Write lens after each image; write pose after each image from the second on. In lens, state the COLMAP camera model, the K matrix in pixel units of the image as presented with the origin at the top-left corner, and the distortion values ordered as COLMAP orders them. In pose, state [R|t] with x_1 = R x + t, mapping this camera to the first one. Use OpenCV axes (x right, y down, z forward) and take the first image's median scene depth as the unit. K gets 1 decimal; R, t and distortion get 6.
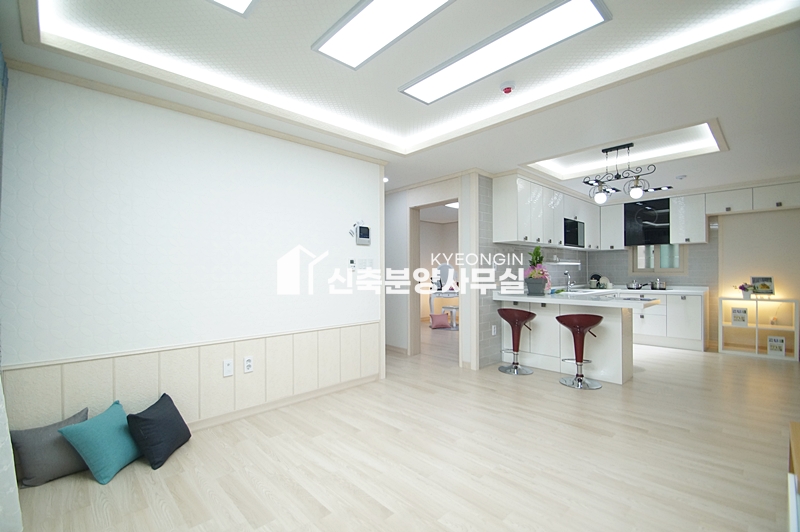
lens RADIAL K [[353.0, 0, 393.5], [0, 353.0, 272.2], [0, 0, 1]] dist [0.012833, -0.016850]
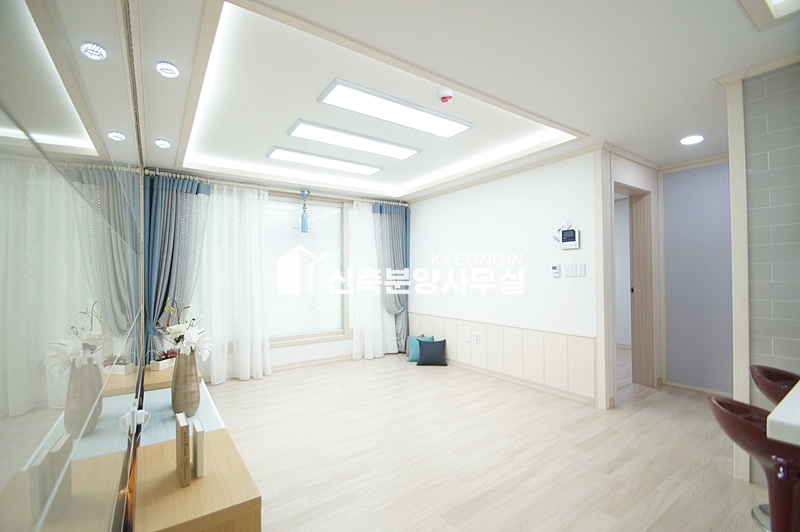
lens RADIAL K [[353.0, 0, 393.5], [0, 353.0, 272.2], [0, 0, 1]] dist [0.012833, -0.016850]
pose [[-0.151089, 0.001572, -0.988519, 0.696793], [0.012023, 0.999928, -0.000248, -0.017286], [0.988447, -0.011922, -0.151097, 0.529218]]
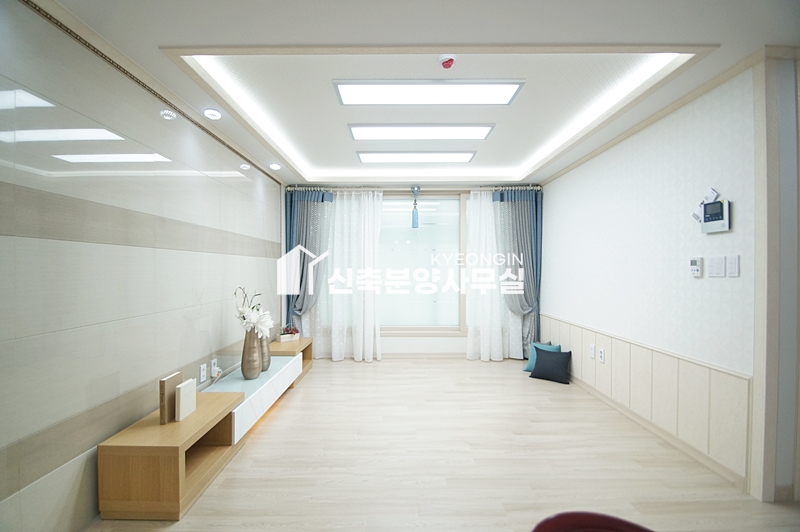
lens RADIAL K [[353.0, 0, 393.5], [0, 353.0, 272.2], [0, 0, 1]] dist [0.012833, -0.016850]
pose [[-0.686279, 0.014512, -0.727193, 0.540769], [0.006505, 0.999883, 0.013815, -0.019022], [0.727309, 0.004750, -0.686294, 0.783739]]
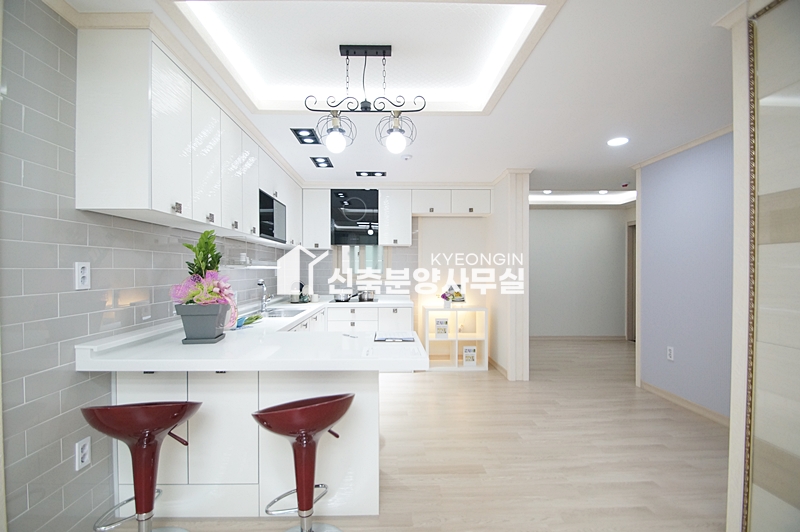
lens RADIAL K [[351.8, 0, 389.5], [0, 351.8, 273.9], [0, 0, 1]] dist [0.010022, -0.016211]
pose [[0.668662, -0.001954, 0.743564, 0.219690], [-0.005039, 0.999962, 0.007160, -0.022283], [-0.743550, -0.008534, 0.668626, 0.508292]]
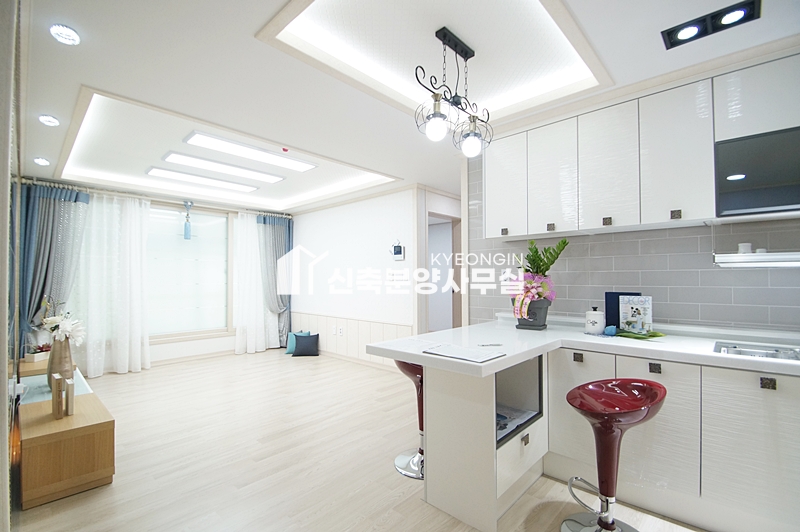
lens RADIAL K [[359.2, 0, 392.9], [0, 359.2, 273.4], [0, 0, 1]] dist [0.014335, -0.019370]
pose [[0.060918, -0.007392, -0.998115, 0.902878], [0.001916, 0.999972, -0.007288, -0.017336], [0.998141, -0.001469, 0.060930, 0.699378]]
